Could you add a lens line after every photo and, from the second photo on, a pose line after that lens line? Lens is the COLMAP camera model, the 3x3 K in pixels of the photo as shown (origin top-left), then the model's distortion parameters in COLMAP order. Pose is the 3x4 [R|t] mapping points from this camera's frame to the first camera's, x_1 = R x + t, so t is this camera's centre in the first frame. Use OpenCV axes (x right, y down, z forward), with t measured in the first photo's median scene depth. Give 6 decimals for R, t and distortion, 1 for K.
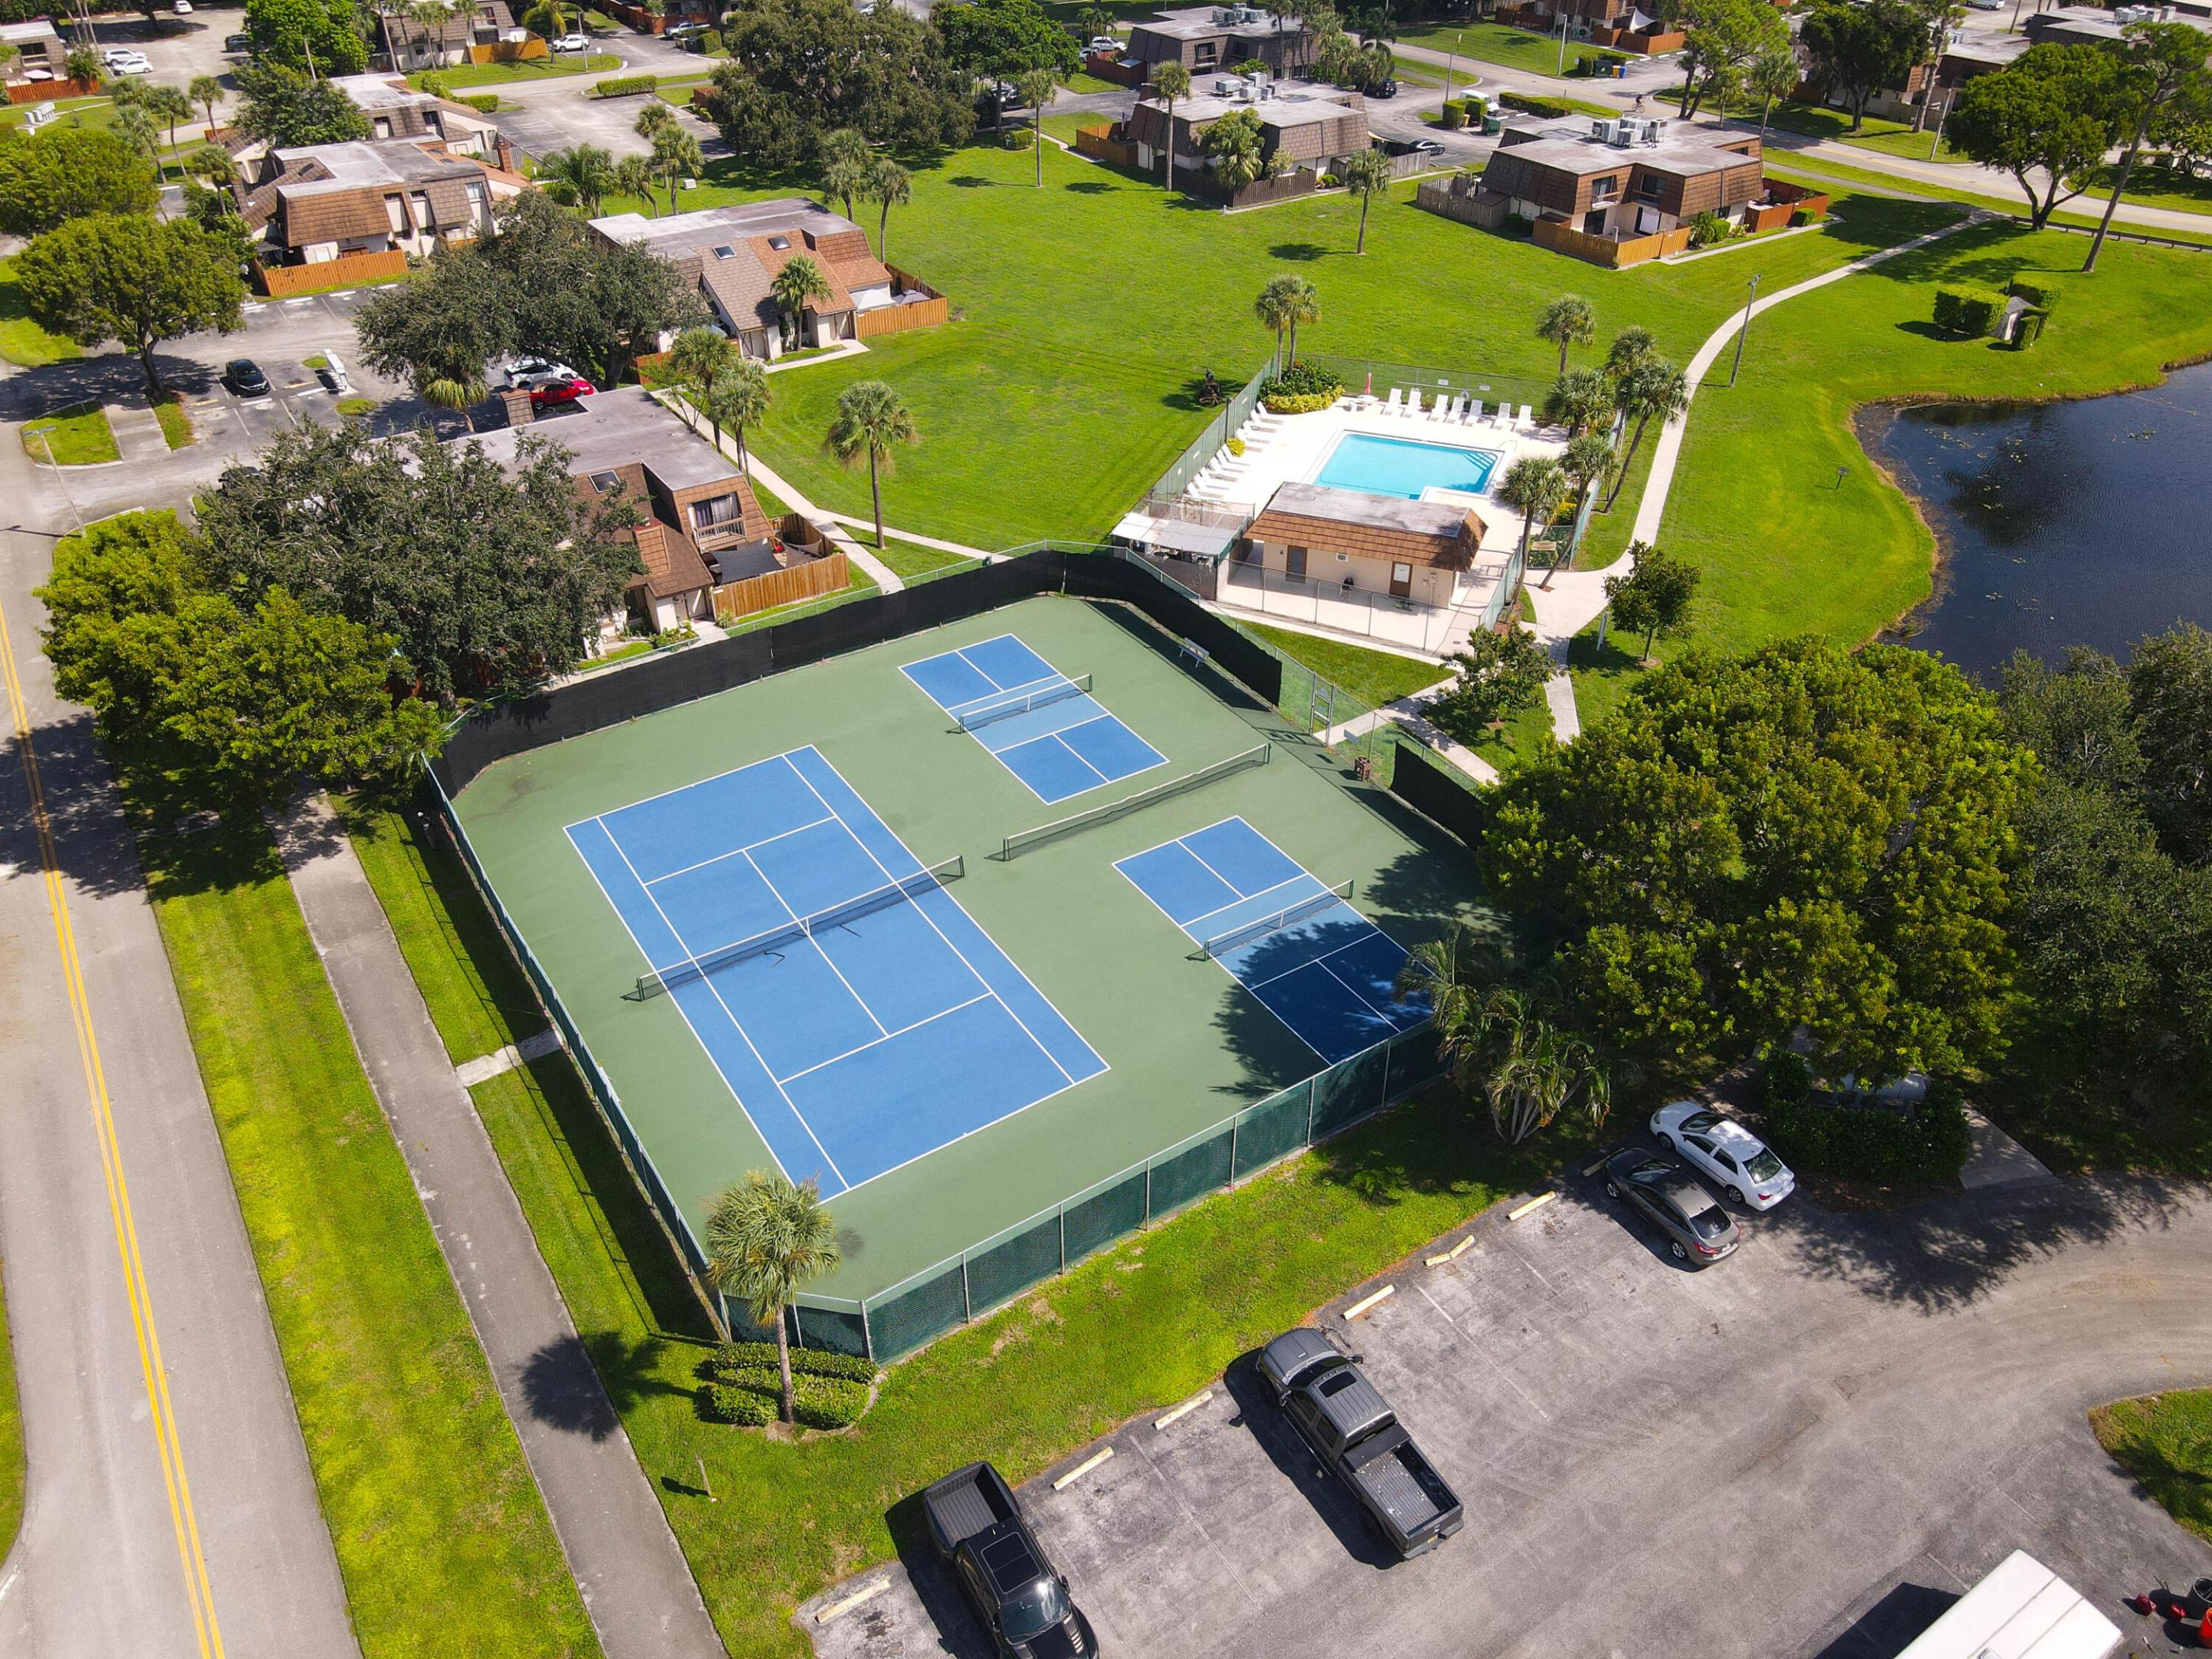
lens RADIAL K [[1621.1, 0, 1106.0], [0, 1621.1, 829.5], [0, 0, 1]] dist [-0.005823, 0.032992]
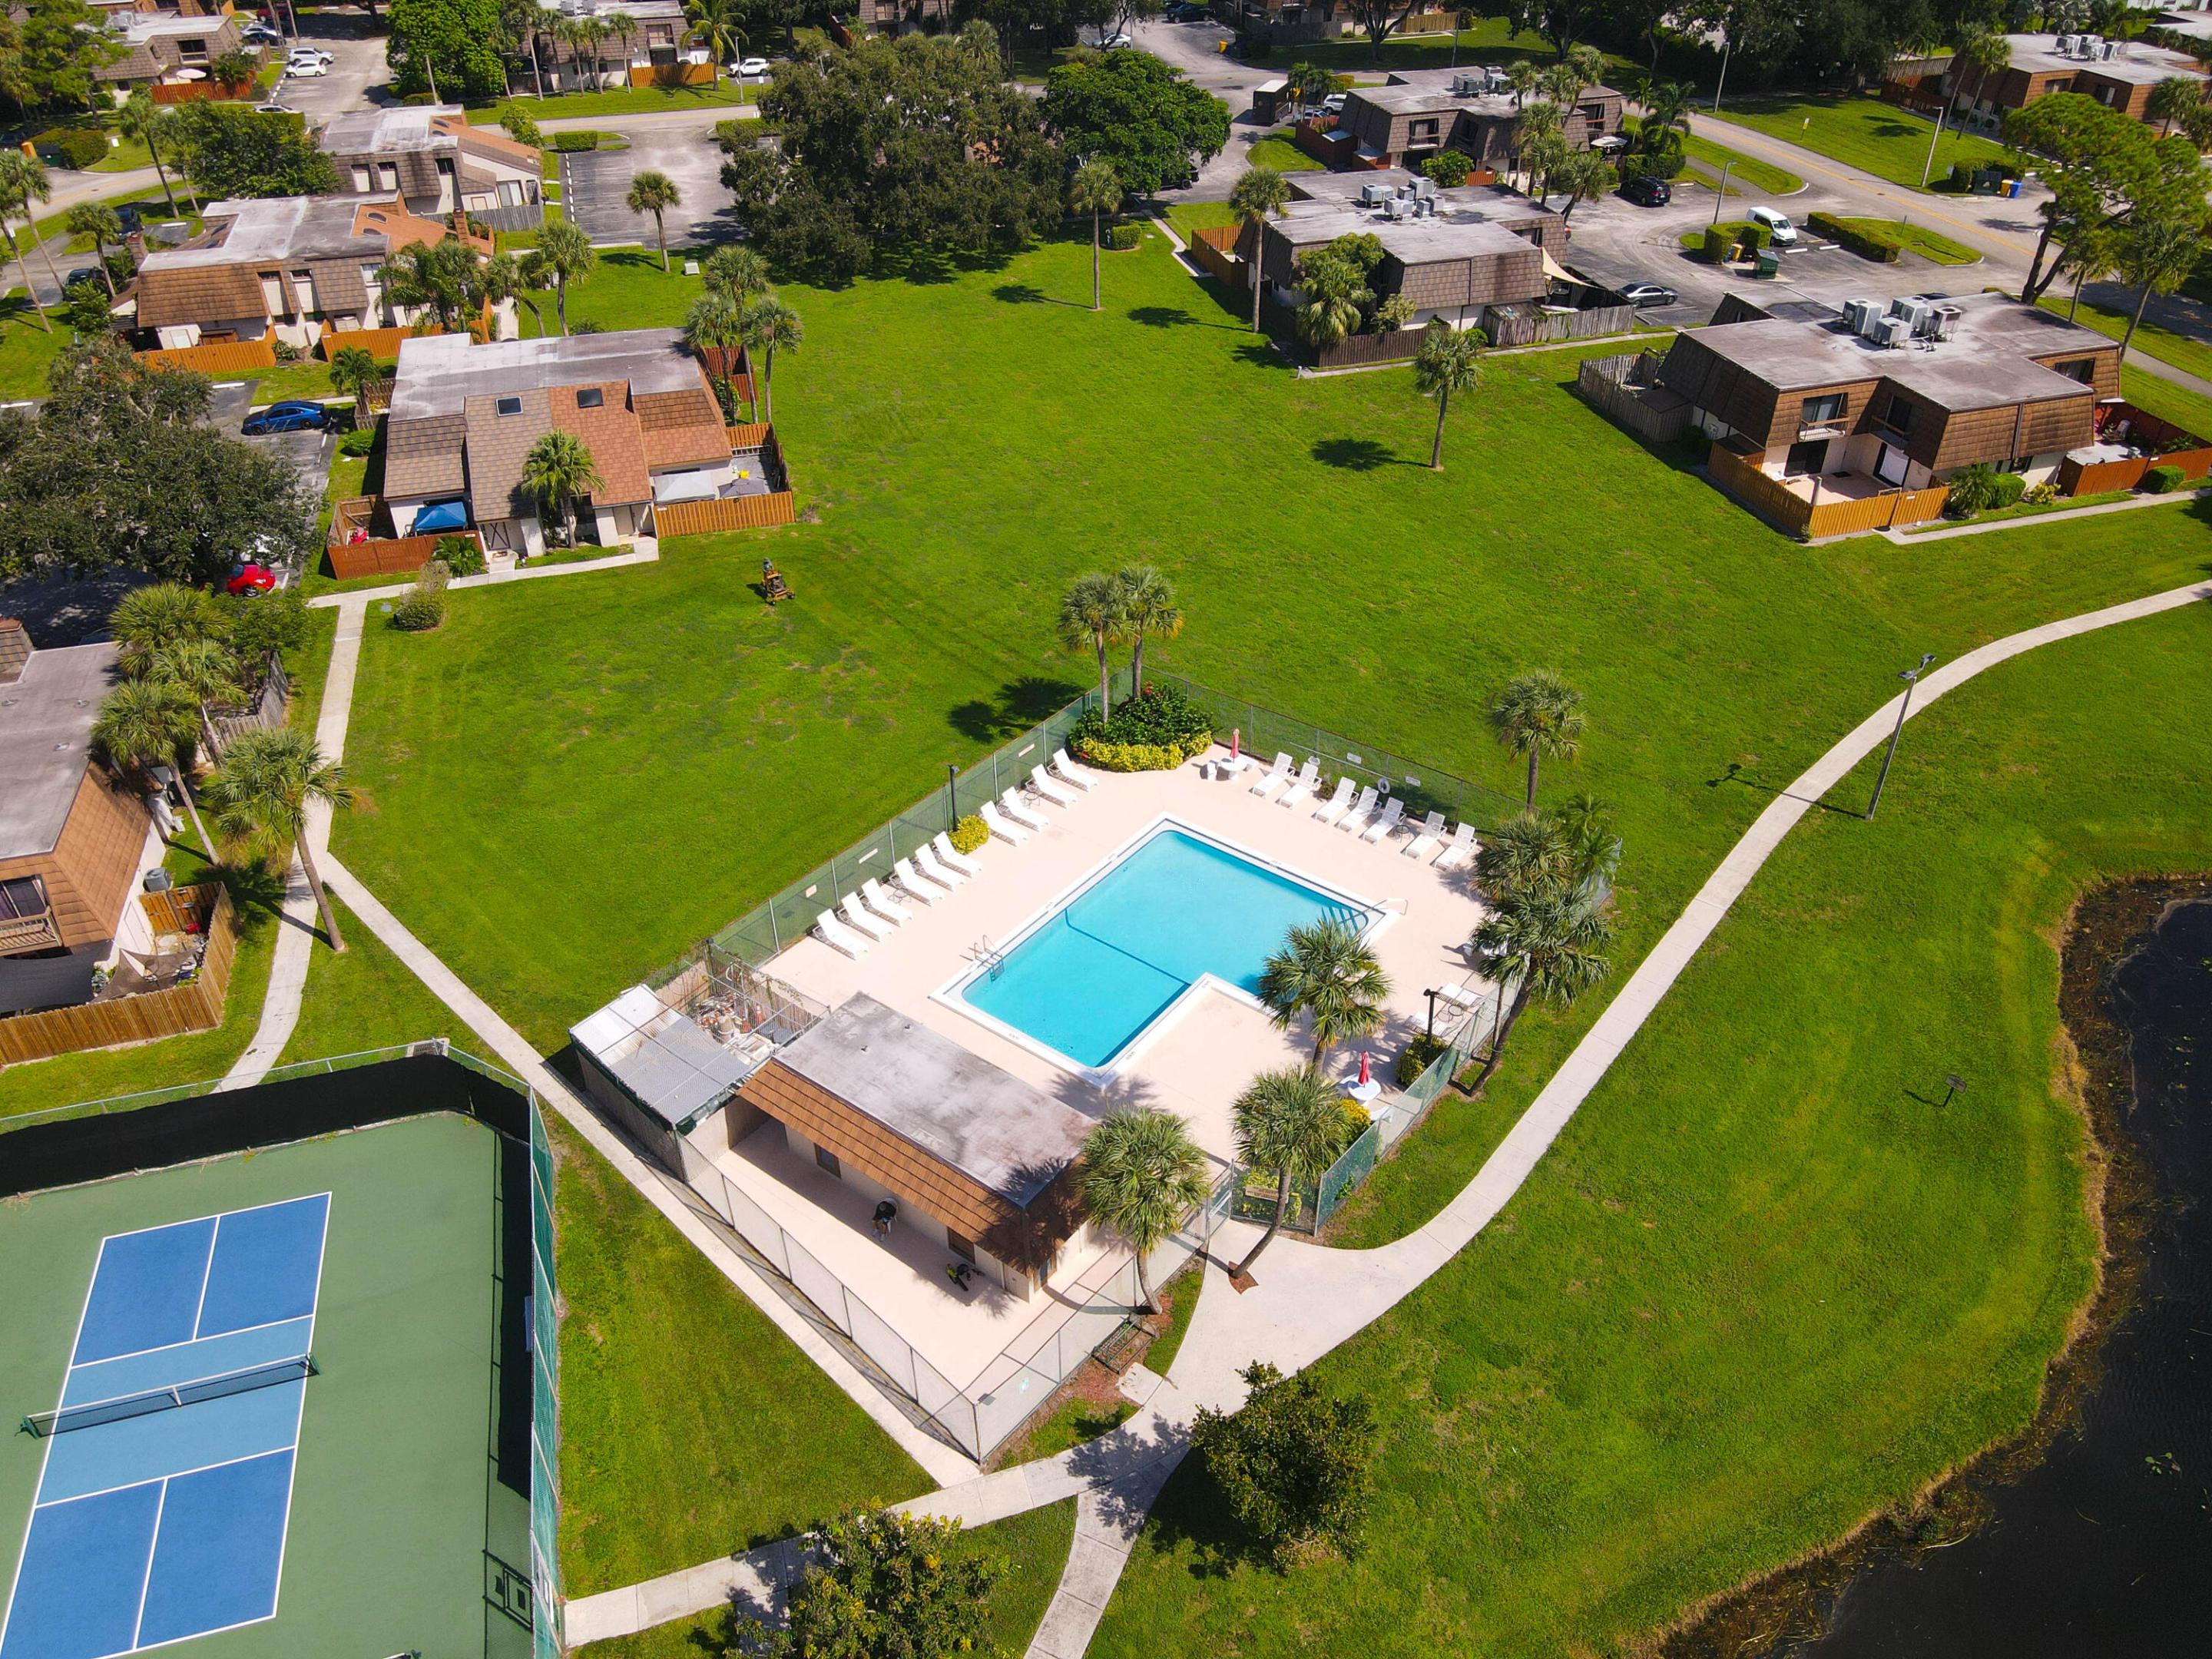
lens RADIAL K [[1621.1, 0, 1106.0], [0, 1621.1, 829.5], [0, 0, 1]] dist [-0.005823, 0.032992]
pose [[0.957105, 0.166116, -0.237392, 0.244524], [-0.164240, 0.986028, 0.027802, -0.226430], [0.238694, 0.012380, 0.971016, 0.329097]]
